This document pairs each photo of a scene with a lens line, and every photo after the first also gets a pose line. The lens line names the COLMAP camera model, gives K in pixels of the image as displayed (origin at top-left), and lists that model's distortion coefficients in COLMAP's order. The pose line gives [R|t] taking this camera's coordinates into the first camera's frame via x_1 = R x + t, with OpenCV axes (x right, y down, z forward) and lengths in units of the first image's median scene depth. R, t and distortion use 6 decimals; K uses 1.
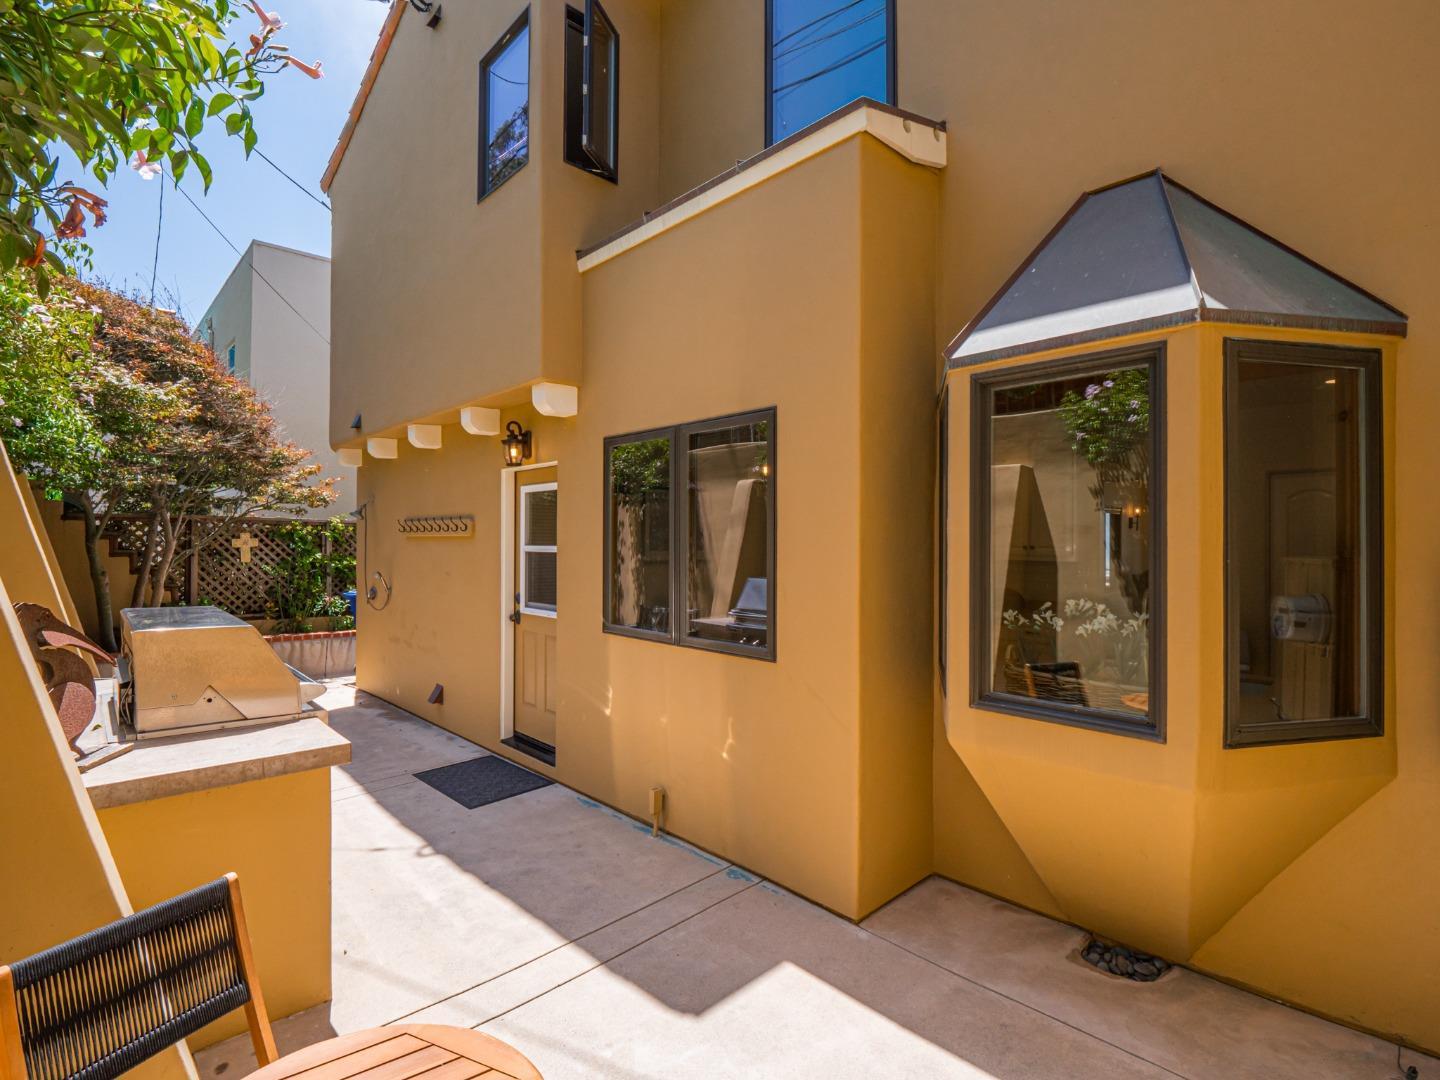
lens RADIAL K [[707.6, 0, 715.5], [0, 707.6, 534.9], [0, 0, 1]] dist [-0.004848, 0.000001]
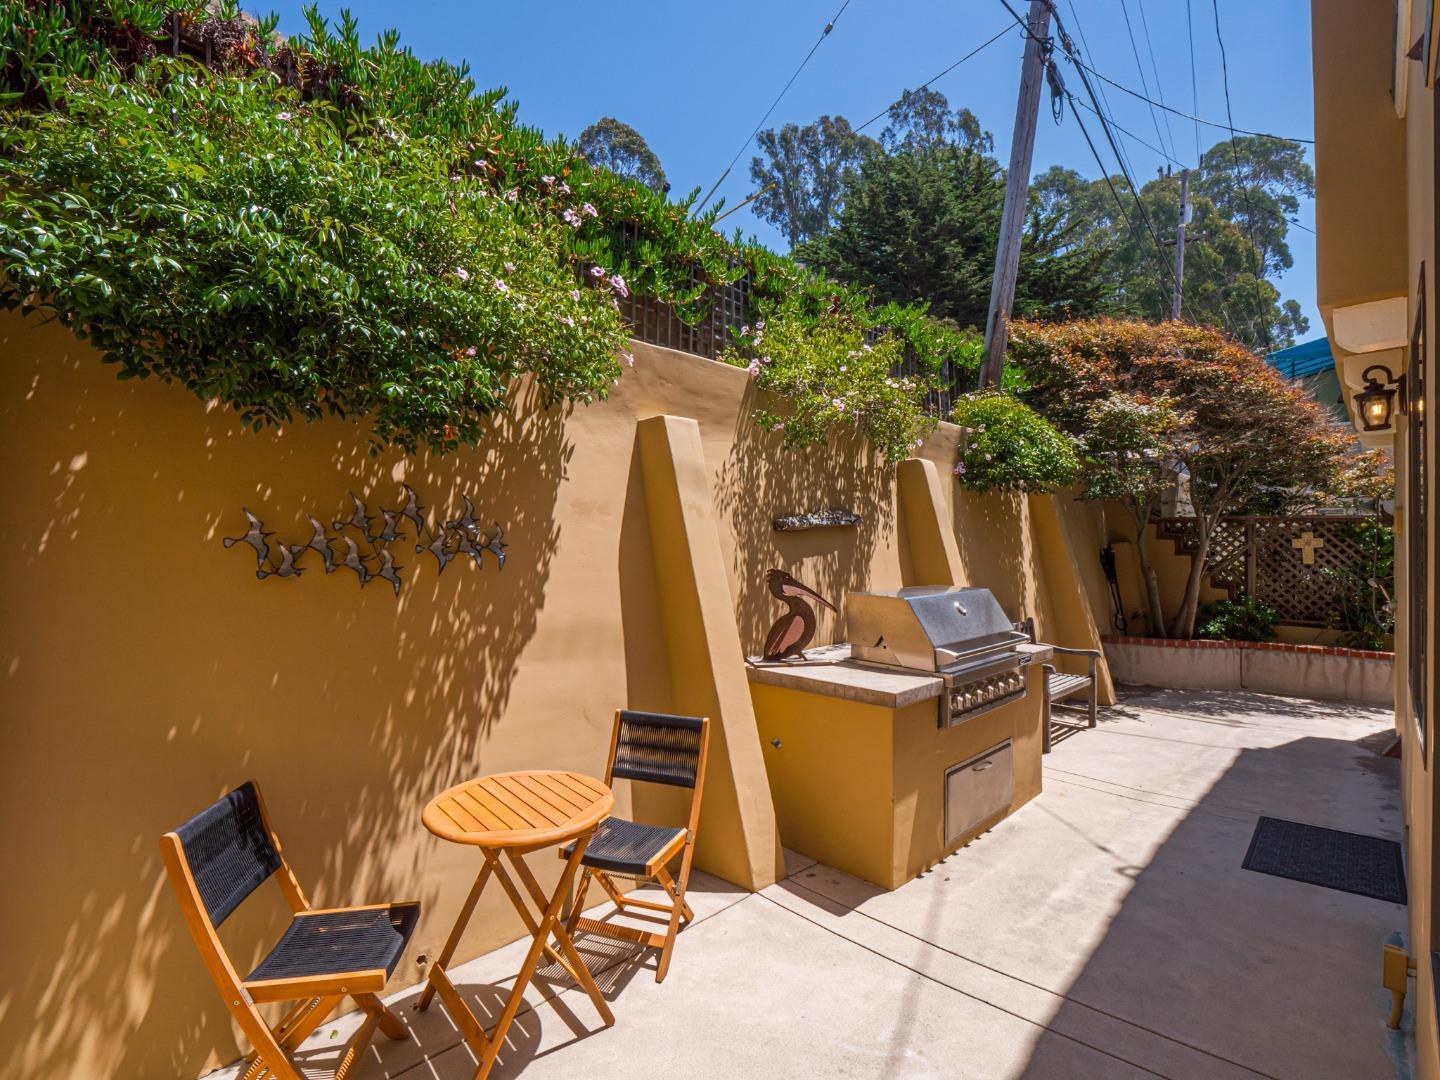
lens RADIAL K [[707.6, 0, 715.5], [0, 707.6, 534.9], [0, 0, 1]] dist [-0.004848, 0.000001]
pose [[0.060260, -0.010905, -0.998123, 0.366051], [0.005113, 0.999931, -0.010616, 0.010963], [0.998170, -0.004463, 0.060312, 0.303098]]
